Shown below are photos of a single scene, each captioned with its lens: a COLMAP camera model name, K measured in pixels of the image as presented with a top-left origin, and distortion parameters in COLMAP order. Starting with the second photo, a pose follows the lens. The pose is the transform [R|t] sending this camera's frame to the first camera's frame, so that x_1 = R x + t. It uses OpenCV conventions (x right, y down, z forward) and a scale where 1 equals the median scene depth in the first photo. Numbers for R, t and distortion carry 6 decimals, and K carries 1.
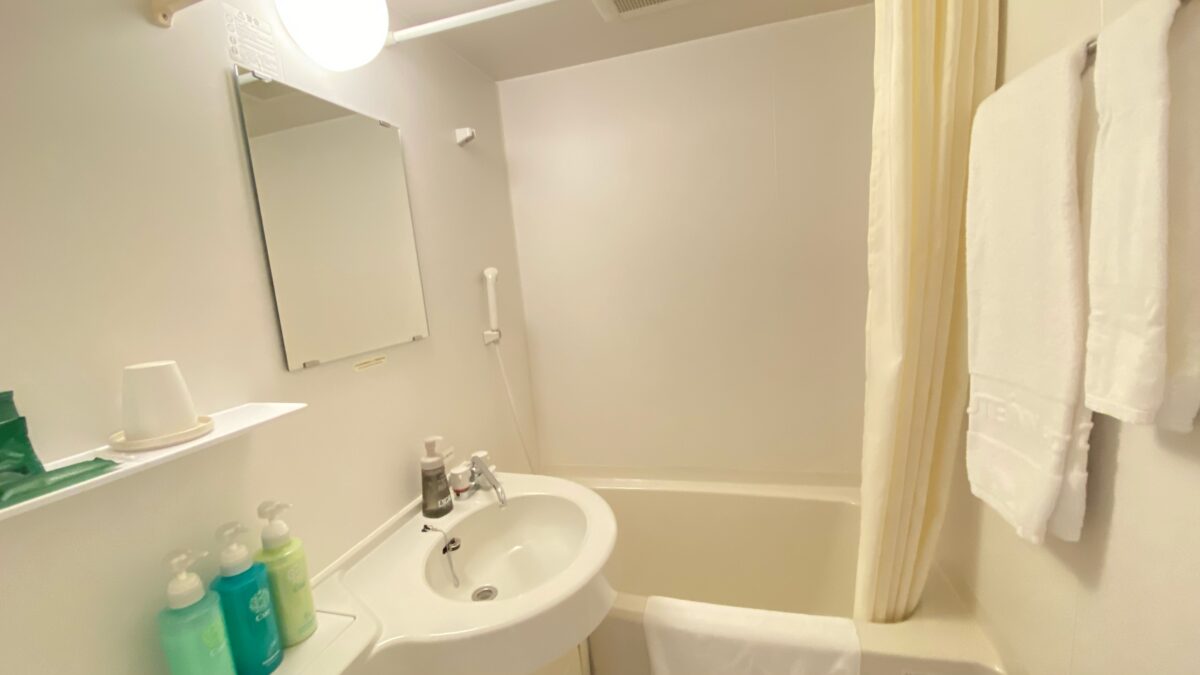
lens RADIAL K [[501.2, 0, 600.0], [0, 501.2, 337.5], [0, 0, 1]] dist [-0.000234, -0.000041]
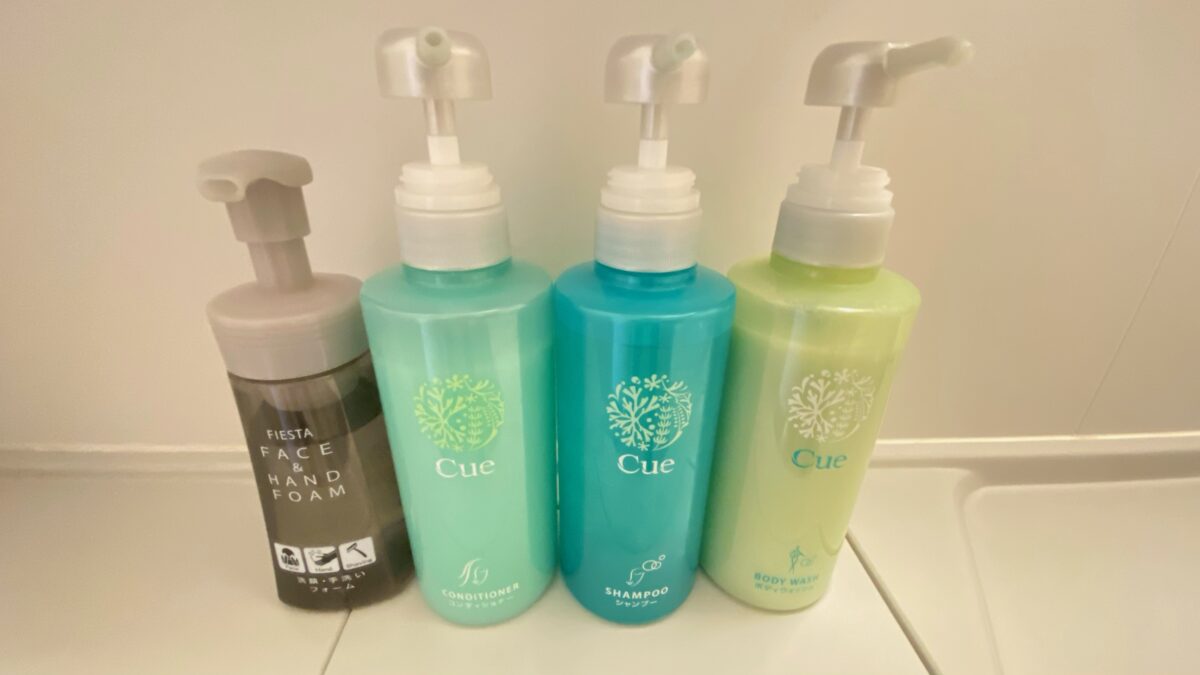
lens RADIAL K [[501.2, 0, 600.0], [0, 501.2, 337.5], [0, 0, 1]] dist [-0.000234, -0.000041]
pose [[0.338881, 0.492171, -0.801828, -0.475814], [-0.182871, 0.870460, 0.457010, 0.361758], [0.922886, -0.008240, 0.384986, 0.818457]]
